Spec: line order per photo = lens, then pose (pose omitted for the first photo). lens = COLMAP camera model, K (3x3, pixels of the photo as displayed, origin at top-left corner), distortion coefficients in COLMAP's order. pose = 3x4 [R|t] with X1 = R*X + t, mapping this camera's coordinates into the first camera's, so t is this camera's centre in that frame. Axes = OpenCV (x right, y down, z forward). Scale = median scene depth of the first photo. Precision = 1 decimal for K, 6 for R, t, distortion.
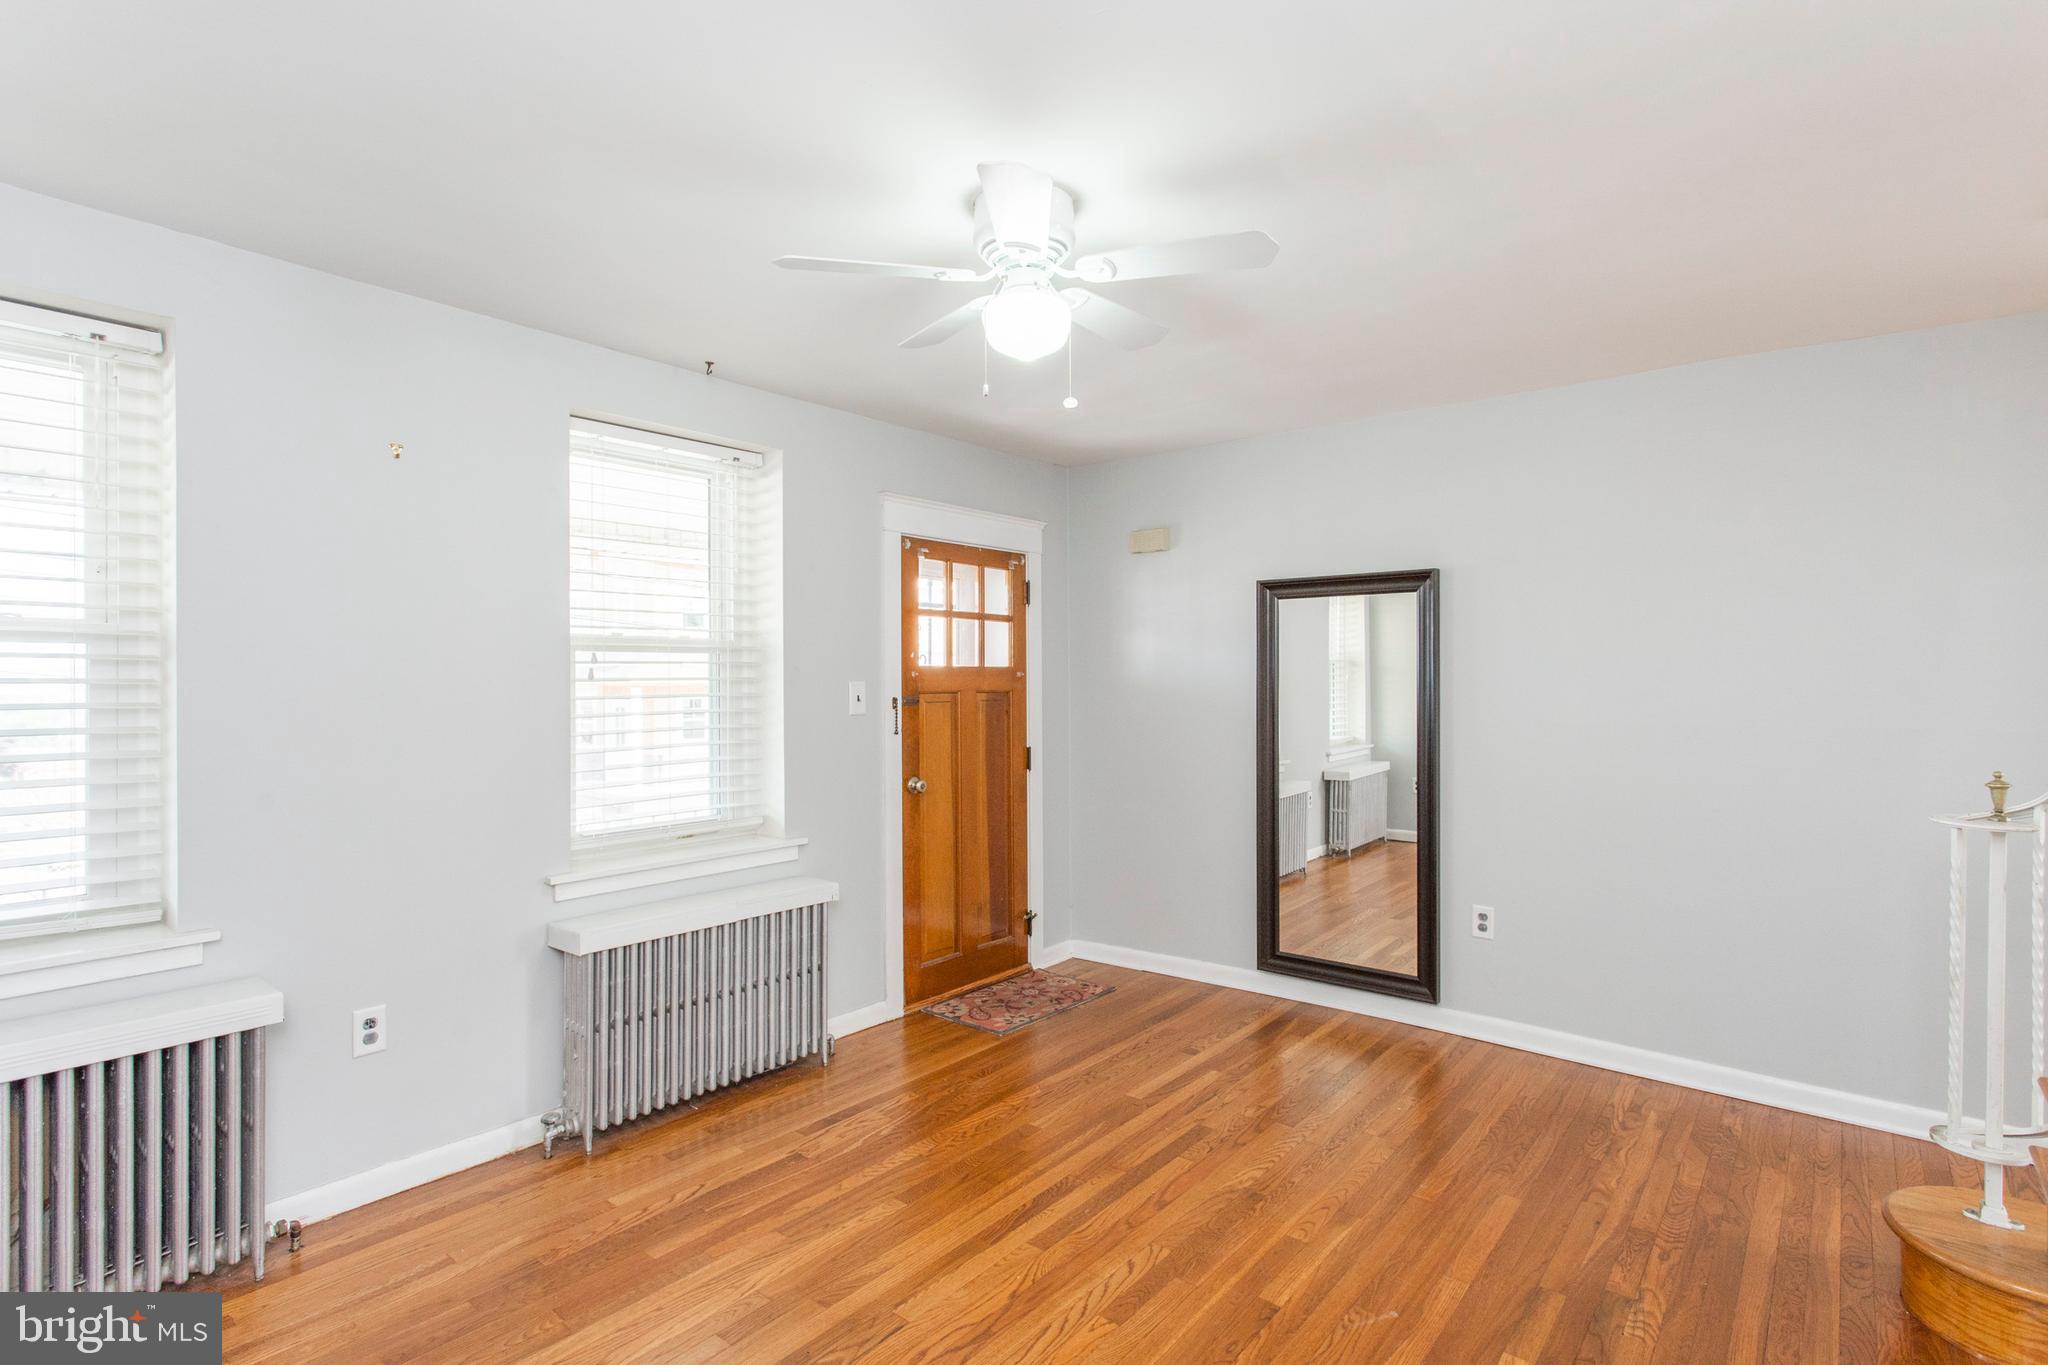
lens RADIAL K [[982.8, 0, 1024.0], [0, 982.8, 682.5], [0, 0, 1]] dist [0.000292, 0.000710]
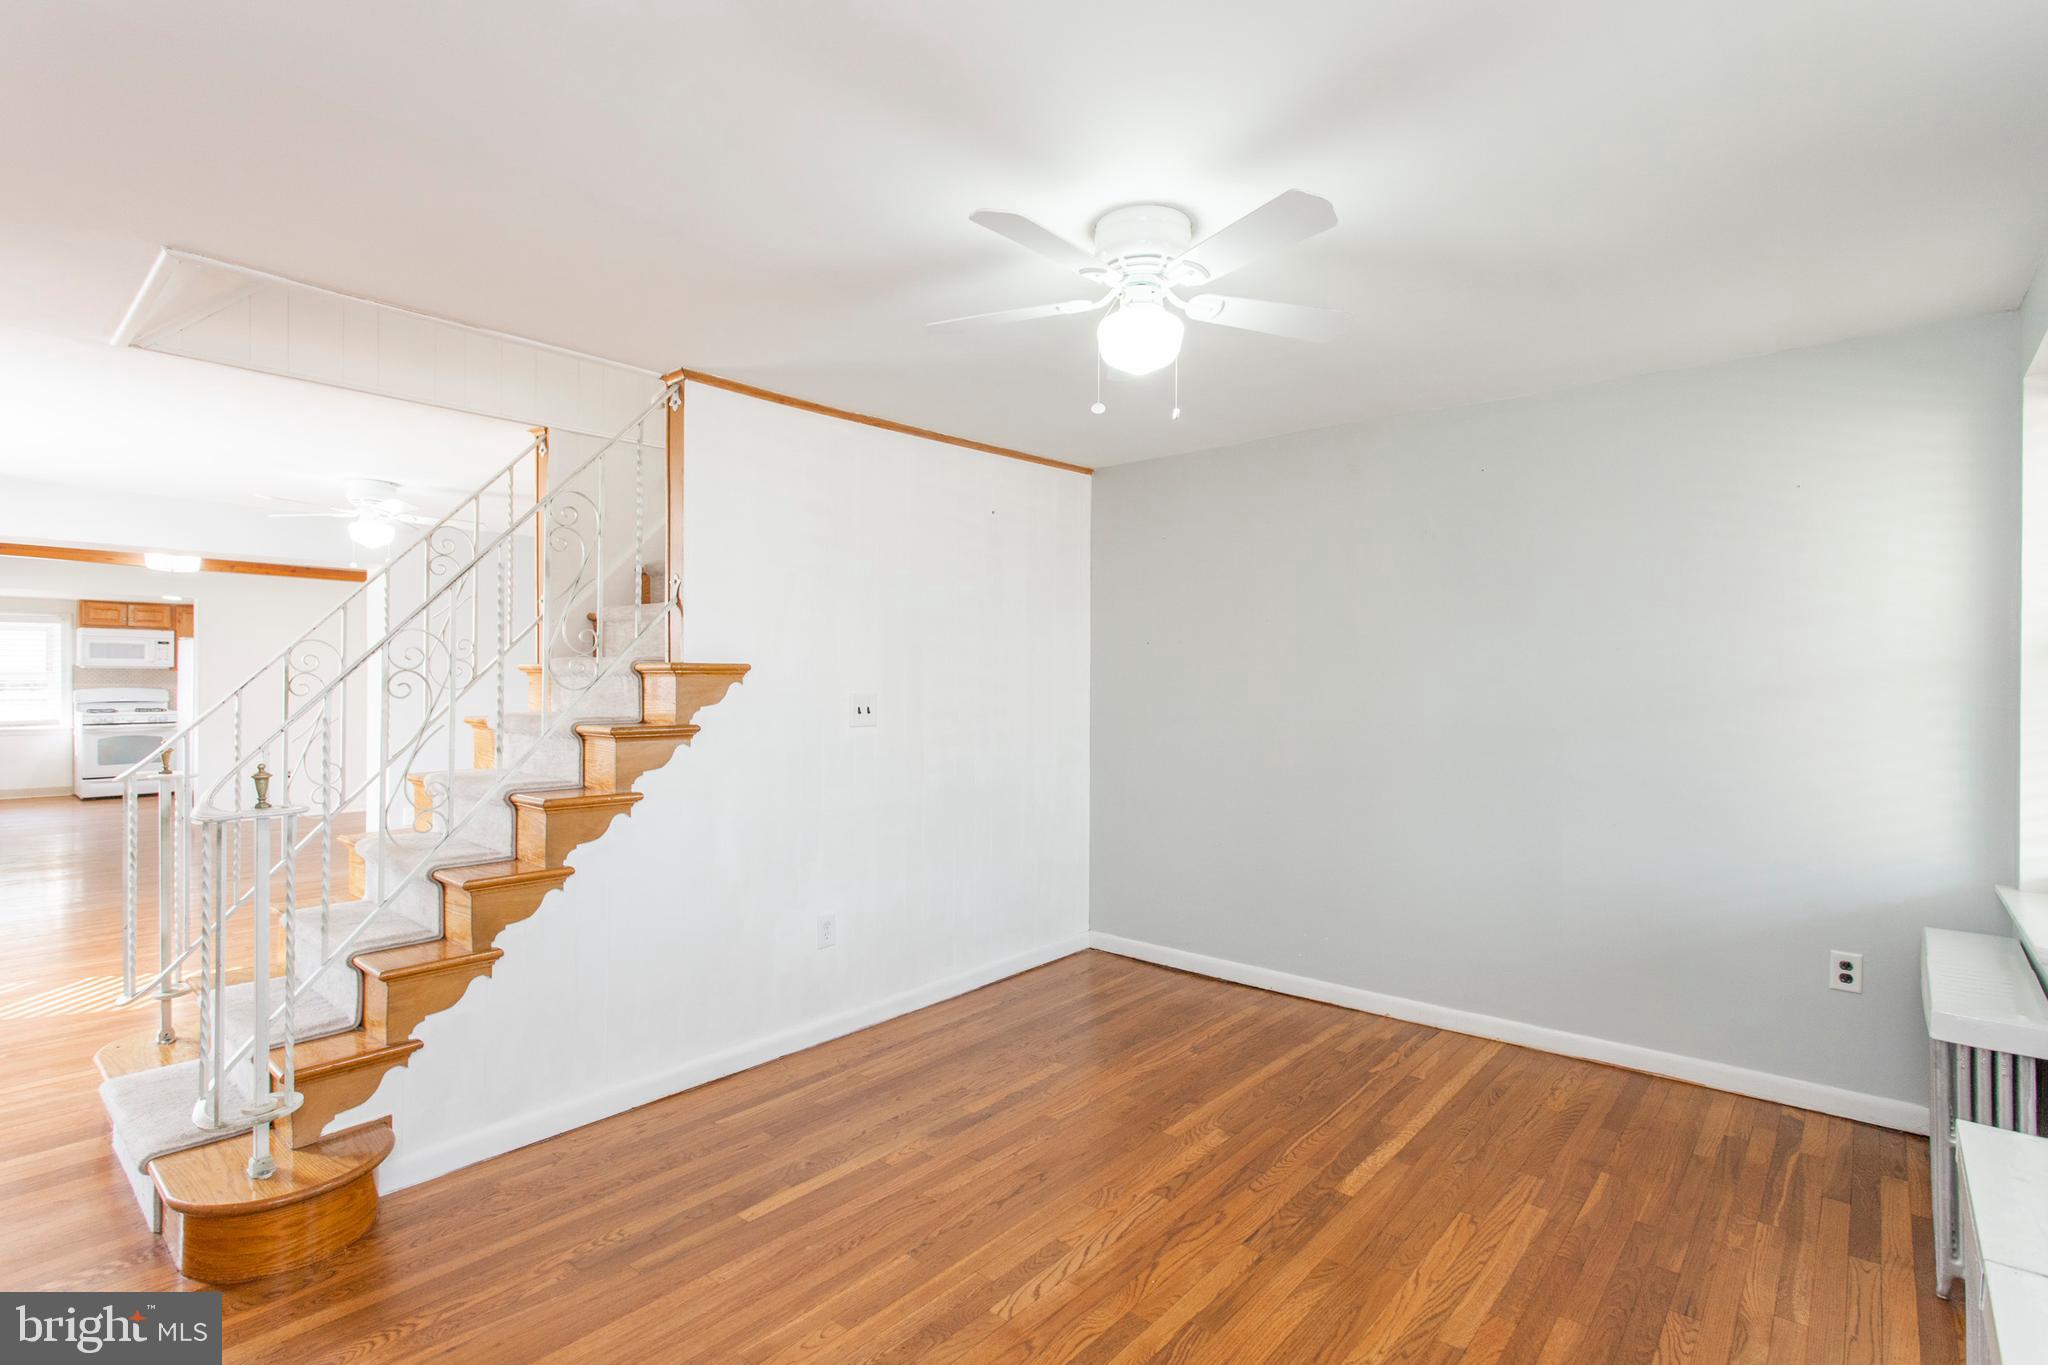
lens RADIAL K [[982.8, 0, 1024.0], [0, 982.8, 682.5], [0, 0, 1]] dist [0.000292, 0.000710]
pose [[-0.999803, 0.003265, 0.019569, 0.105325], [0.003388, 0.999975, 0.006263, -0.005912], [-0.019548, 0.006328, -0.999789, 2.039067]]
